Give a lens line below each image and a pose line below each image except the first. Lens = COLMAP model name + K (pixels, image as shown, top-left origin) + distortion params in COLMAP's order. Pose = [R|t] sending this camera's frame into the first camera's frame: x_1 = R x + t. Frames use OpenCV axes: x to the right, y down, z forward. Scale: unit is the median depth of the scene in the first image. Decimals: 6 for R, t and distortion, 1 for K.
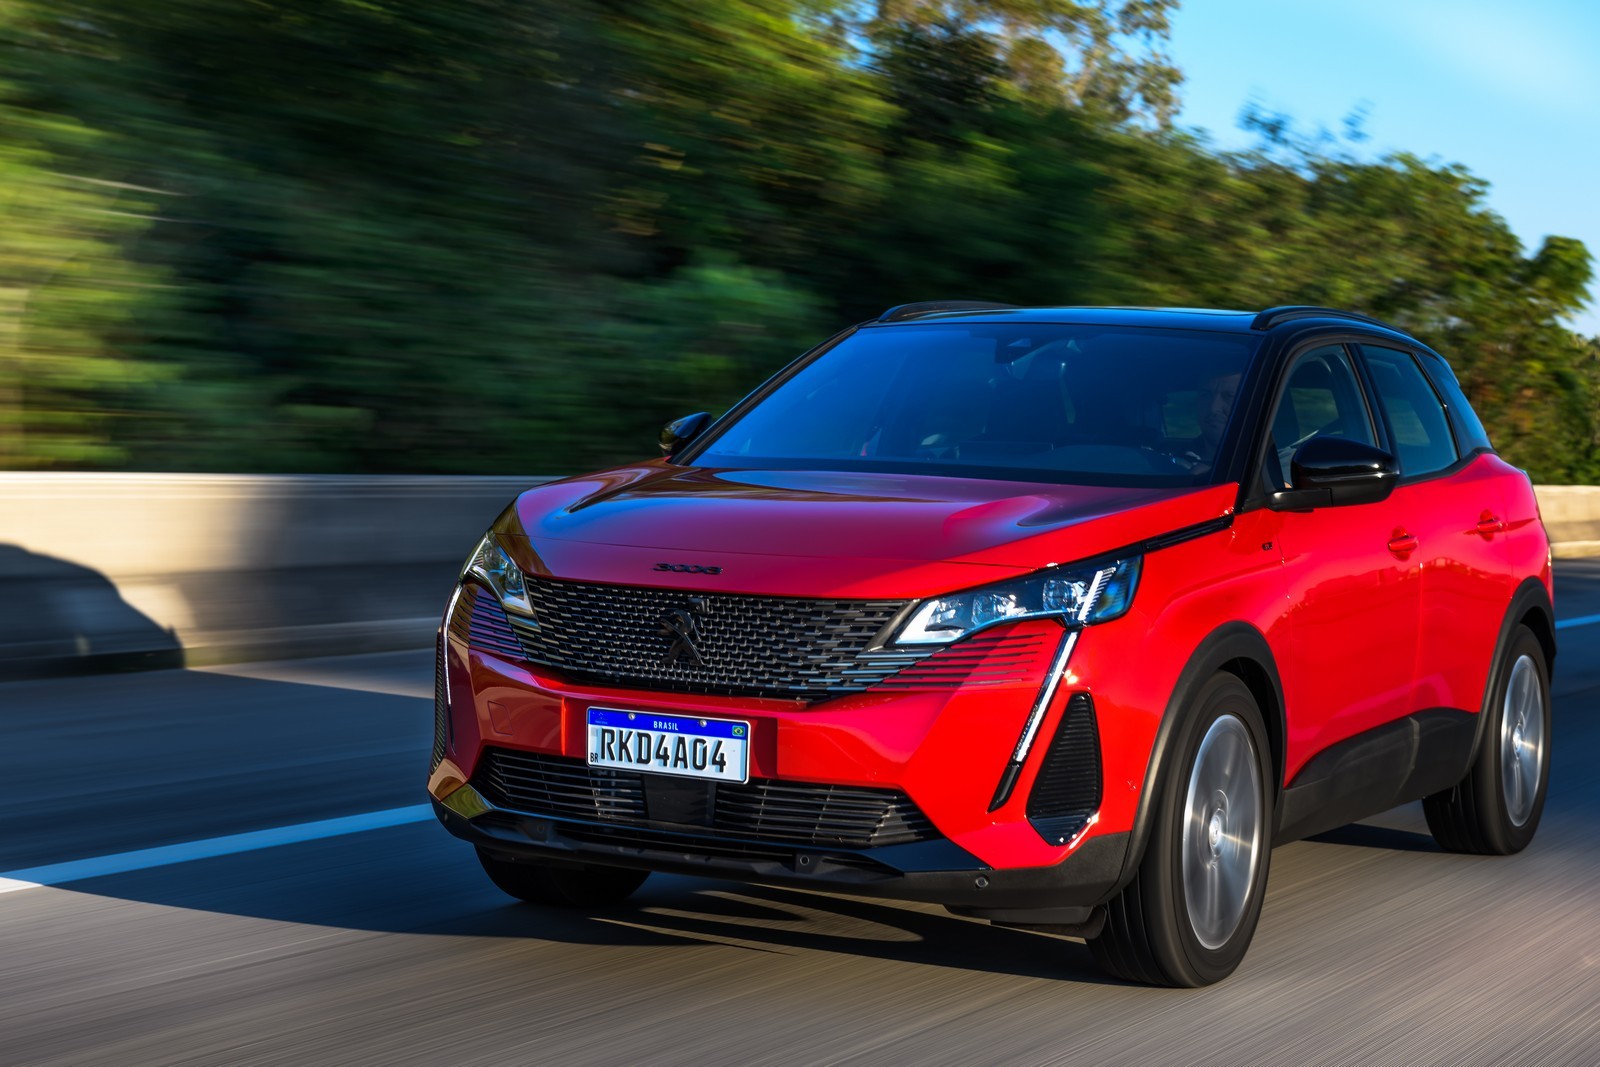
lens RADIAL K [[2673.7, 0, 800.0], [0, 2673.7, 533.5], [0, 0, 1]] dist [0.038491, -0.015830]
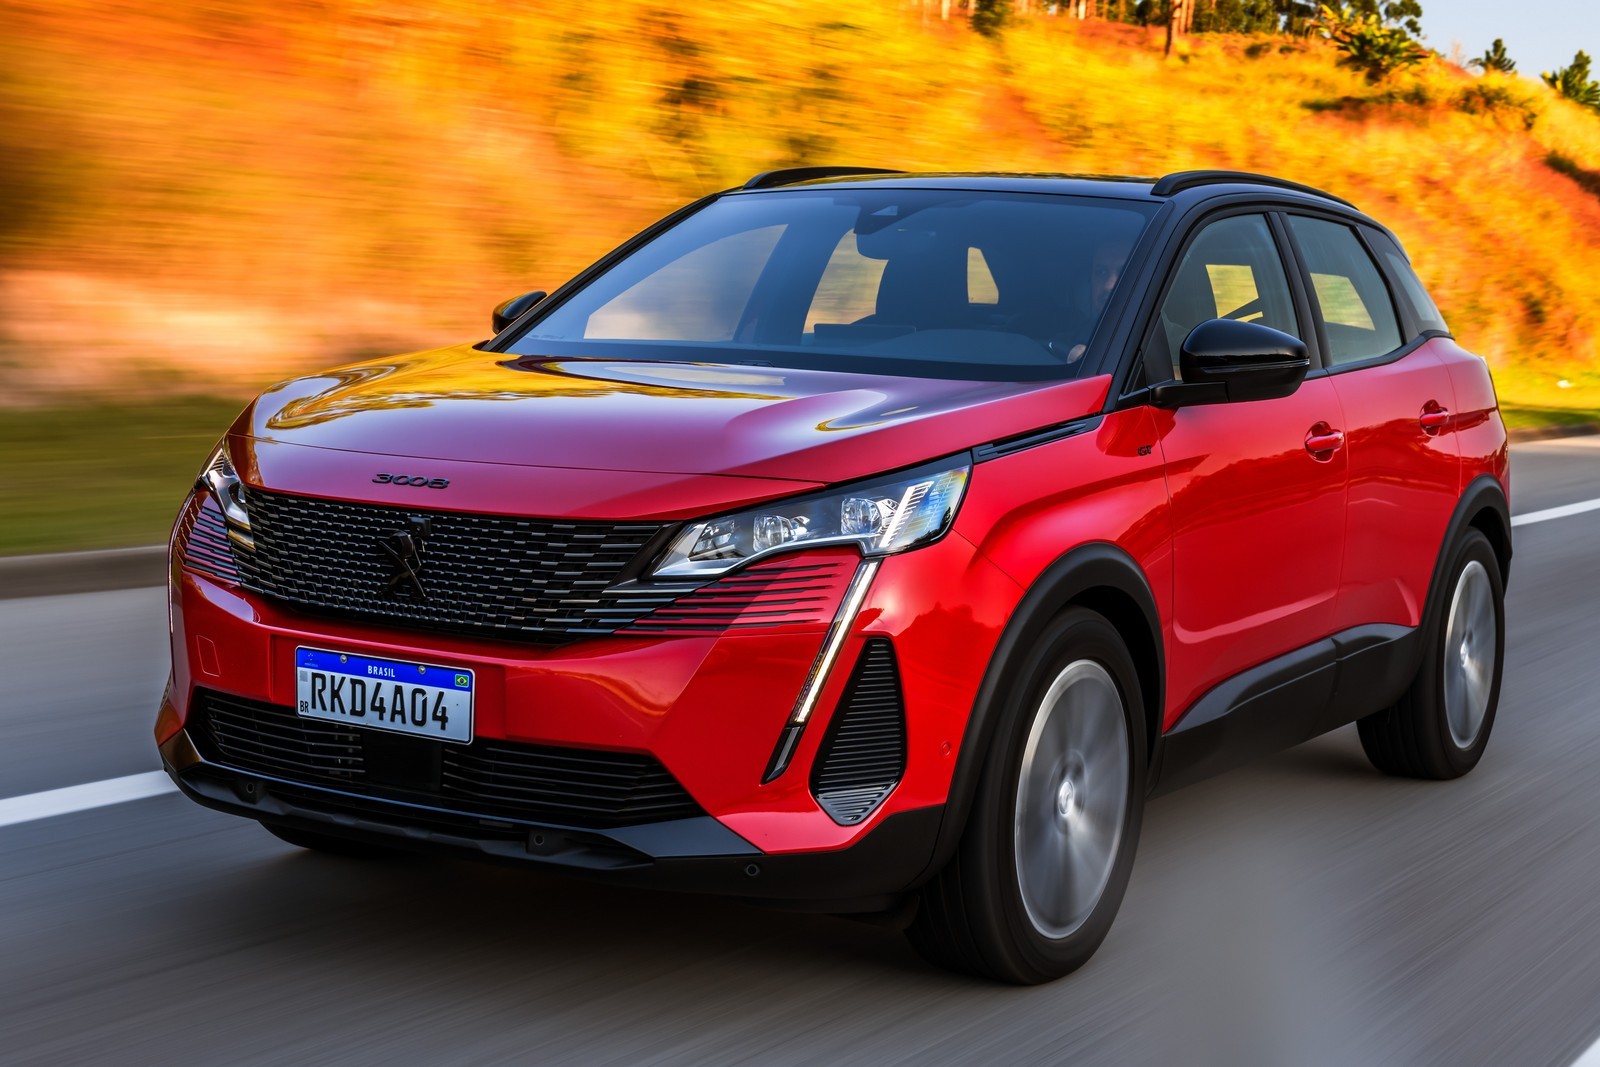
lens RADIAL K [[2403.2, 0, 800.0], [0, 2403.2, 533.5], [0, 0, 1]] dist [-0.004584, -0.006226]
pose [[0.999415, 0.005259, -0.033796, 0.103288], [-0.003401, 0.998491, 0.054807, -0.011519], [0.034033, -0.054660, 0.997925, 0.268696]]
